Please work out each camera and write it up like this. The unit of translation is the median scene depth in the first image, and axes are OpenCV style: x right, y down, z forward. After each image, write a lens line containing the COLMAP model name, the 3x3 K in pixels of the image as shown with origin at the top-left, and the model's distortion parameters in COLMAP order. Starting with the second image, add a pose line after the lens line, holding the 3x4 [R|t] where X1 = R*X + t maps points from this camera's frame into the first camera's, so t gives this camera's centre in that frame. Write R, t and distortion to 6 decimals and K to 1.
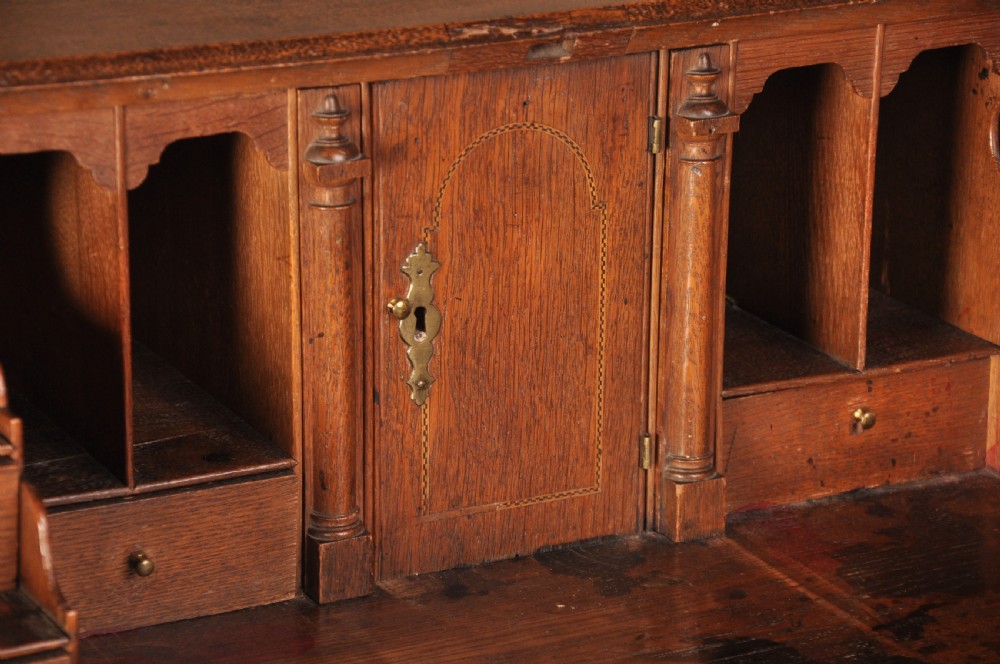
lens RADIAL K [[3550.1, 0, 493.8], [0, 3550.1, 340.3], [0, 0, 1]] dist [1.112371, 0.000000]
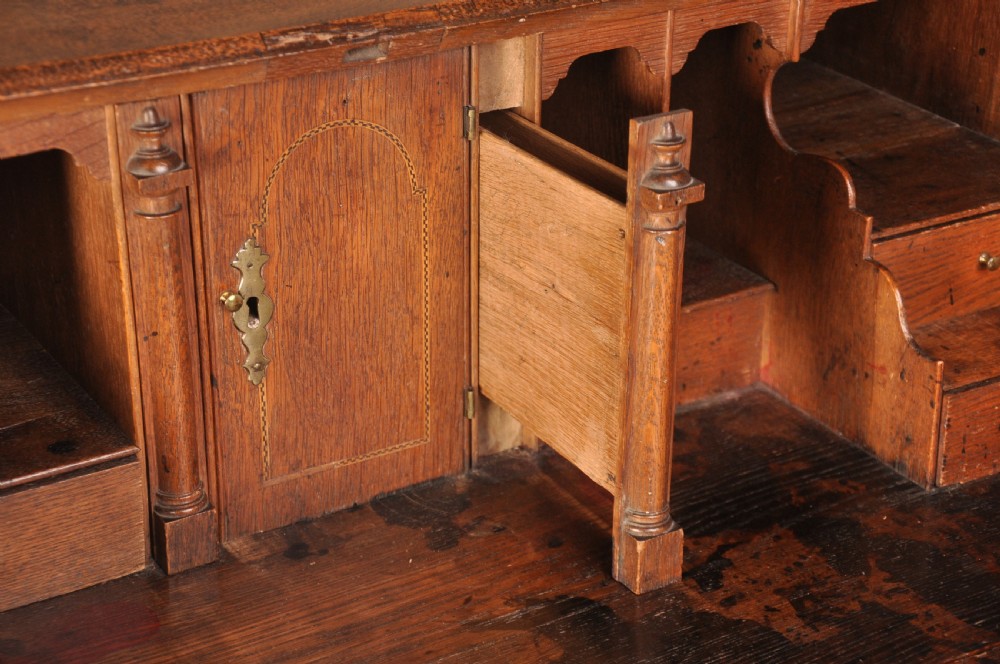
lens RADIAL K [[2123.6, 0, 494.6], [0, 2123.6, 333.9], [0, 0, 1]] dist [0.391251, 0.000000]
pose [[0.998136, -0.033252, 0.051169, 0.018234], [0.026460, 0.991406, 0.128116, -0.077726], [-0.054989, -0.126523, 0.990438, 0.365779]]
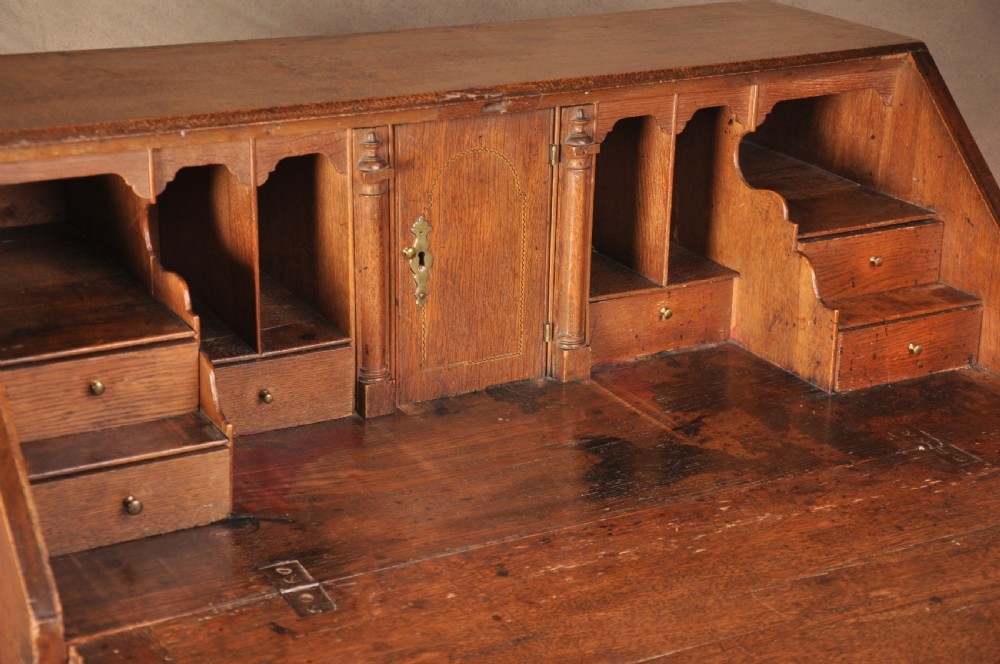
lens RADIAL K [[1891.1, 0, 499.7], [0, 1891.1, 332.7], [0, 0, 1]] dist [0.314106, 0.000000]
pose [[0.999467, -0.002045, 0.032585, -0.012544], [0.000774, 0.999240, 0.038967, -0.005913], [-0.032640, -0.038921, 0.998709, 0.055611]]
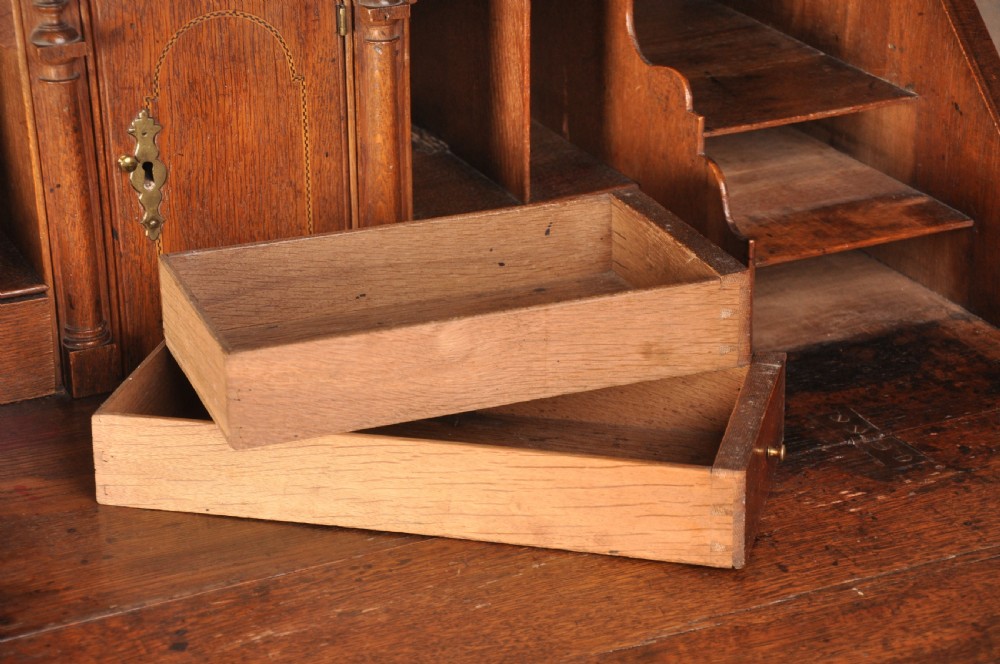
lens RADIAL K [[2280.4, 0, 495.9], [0, 2280.4, 336.2], [0, 0, 1]] dist [0.445057, 0.000000]
pose [[0.999419, -0.005452, -0.033649, 0.127094], [0.008698, 0.995237, 0.097100, -0.025888], [0.032959, -0.097336, 0.994706, 0.197262]]
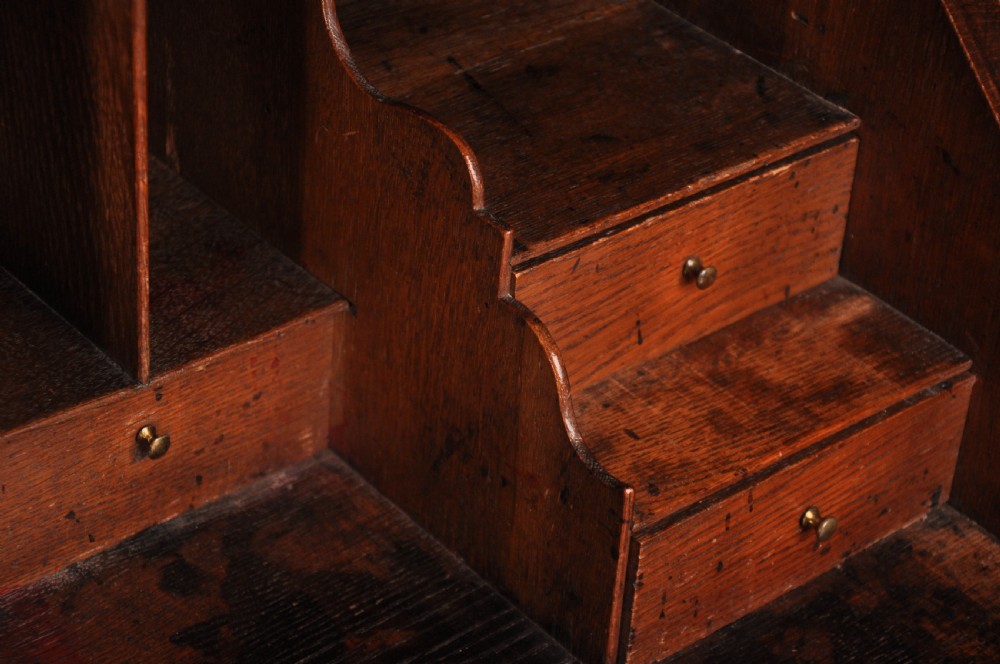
lens RADIAL K [[2495.0, 0, 499.6], [0, 2495.0, 331.7], [0, 0, 1]] dist [0.457142, 0.000000]
pose [[0.972135, -0.079195, 0.220639, 0.070680], [0.010155, 0.954550, 0.297877, -0.141988], [-0.234201, -0.287336, 0.928756, 0.616655]]
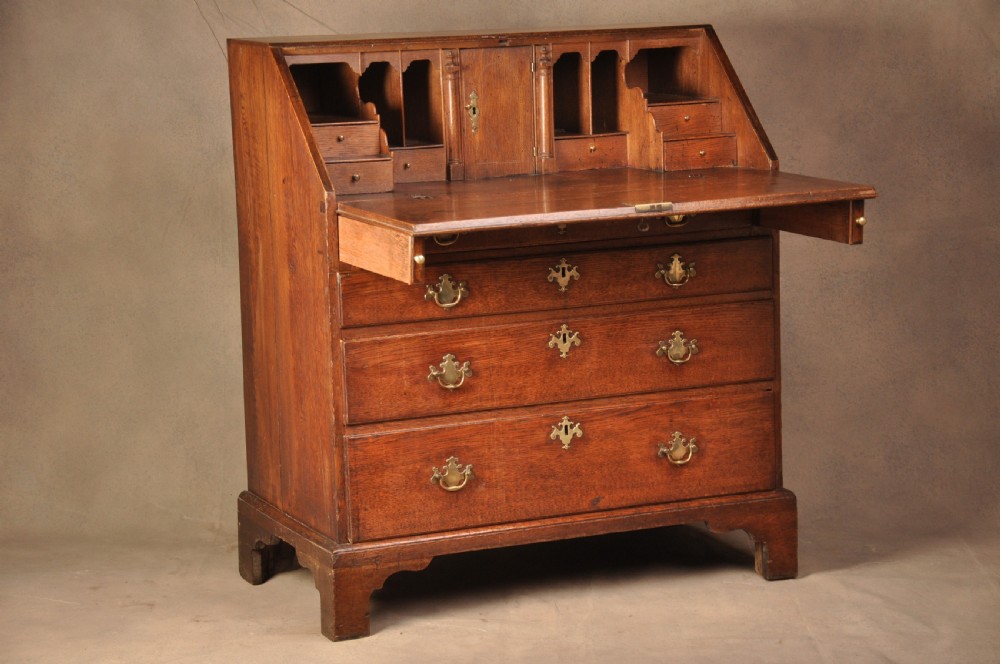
lens RADIAL K [[2495.0, 0, 500.7], [0, 2495.0, 332.7], [0, 0, 1]] dist [0.457142, 0.000000]
pose [[0.997802, -0.031068, -0.058539, 0.167739], [0.021915, 0.988296, -0.150968, 0.671927], [0.062544, 0.149353, 0.986804, -1.763470]]
